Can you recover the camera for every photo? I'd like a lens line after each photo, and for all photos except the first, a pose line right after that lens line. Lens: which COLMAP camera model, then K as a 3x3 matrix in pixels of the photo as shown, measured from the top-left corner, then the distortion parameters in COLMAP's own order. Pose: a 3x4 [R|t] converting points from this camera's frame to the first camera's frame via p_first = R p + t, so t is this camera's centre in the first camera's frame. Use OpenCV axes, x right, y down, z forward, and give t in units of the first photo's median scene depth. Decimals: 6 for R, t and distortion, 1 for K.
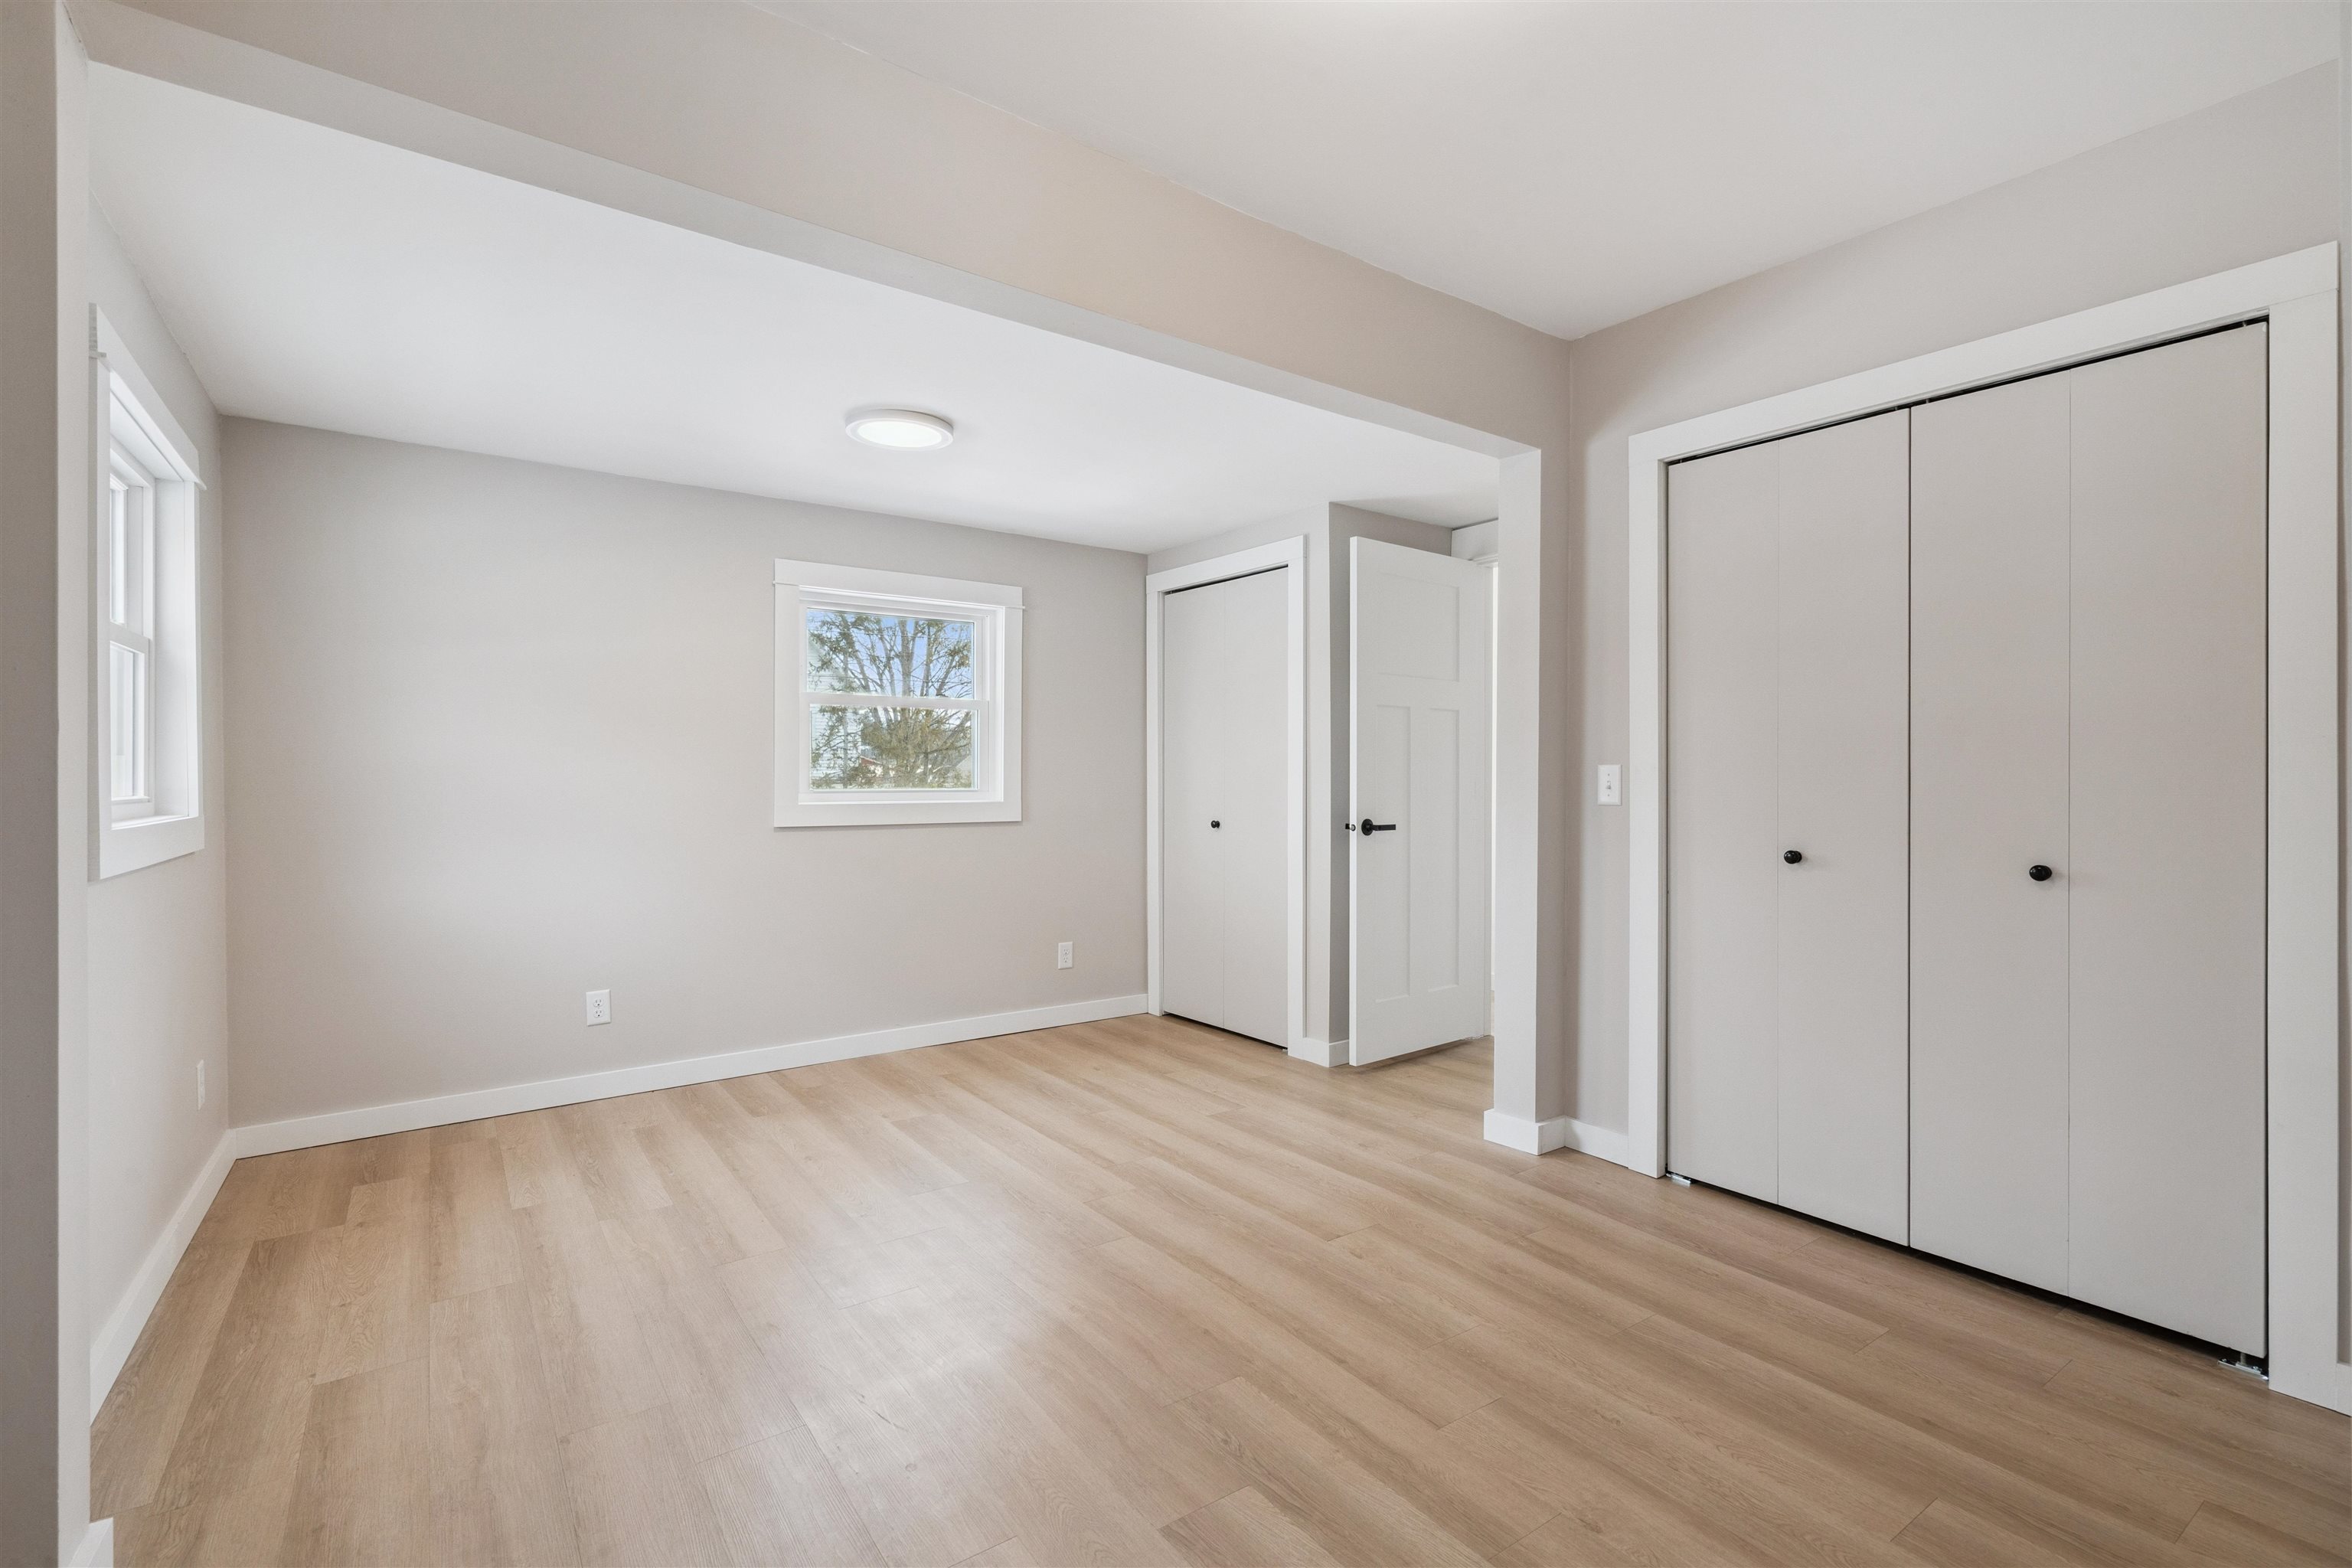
lens RADIAL K [[1060.8, 0, 1176.0], [0, 1060.8, 784.0], [0, 0, 1]] dist [-0.001495, 0.000659]
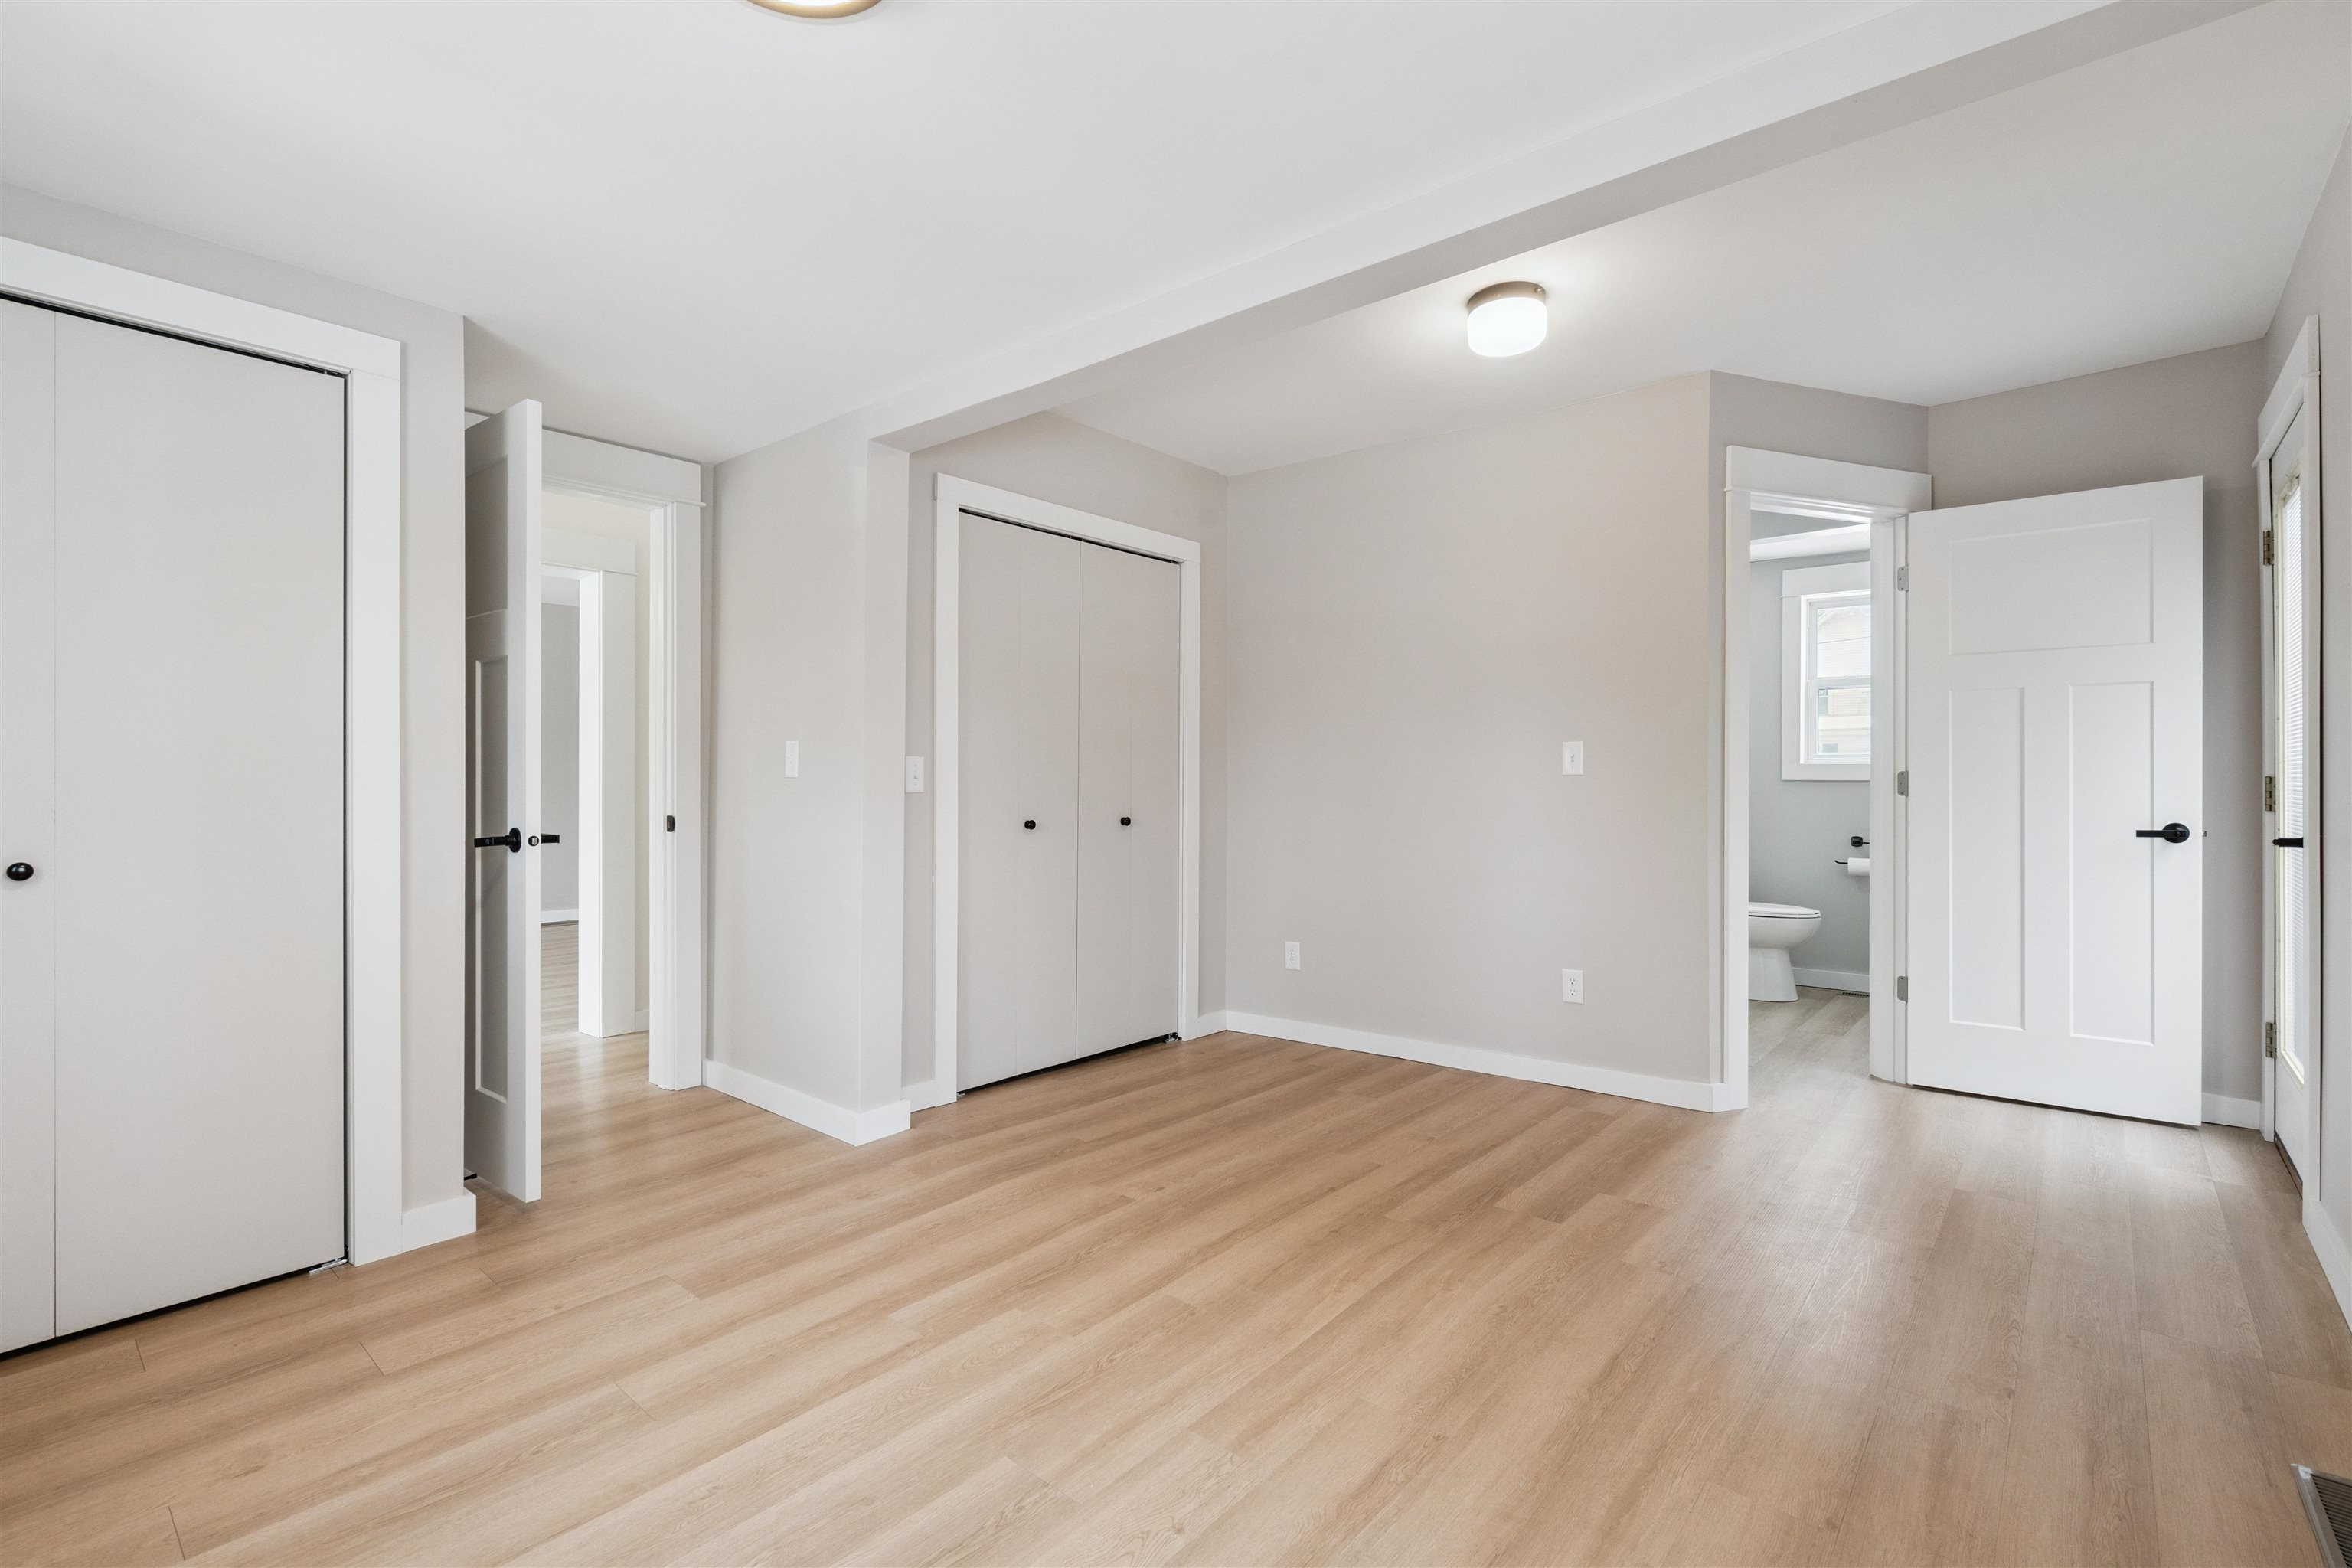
lens RADIAL K [[1060.8, 0, 1176.0], [0, 1060.8, 784.0], [0, 0, 1]] dist [-0.001495, 0.000659]
pose [[-0.241357, -0.006635, 0.970414, -0.874938], [0.002735, 0.999968, 0.007517, 0.001319], [-0.970433, 0.004469, -0.241331, 1.175094]]
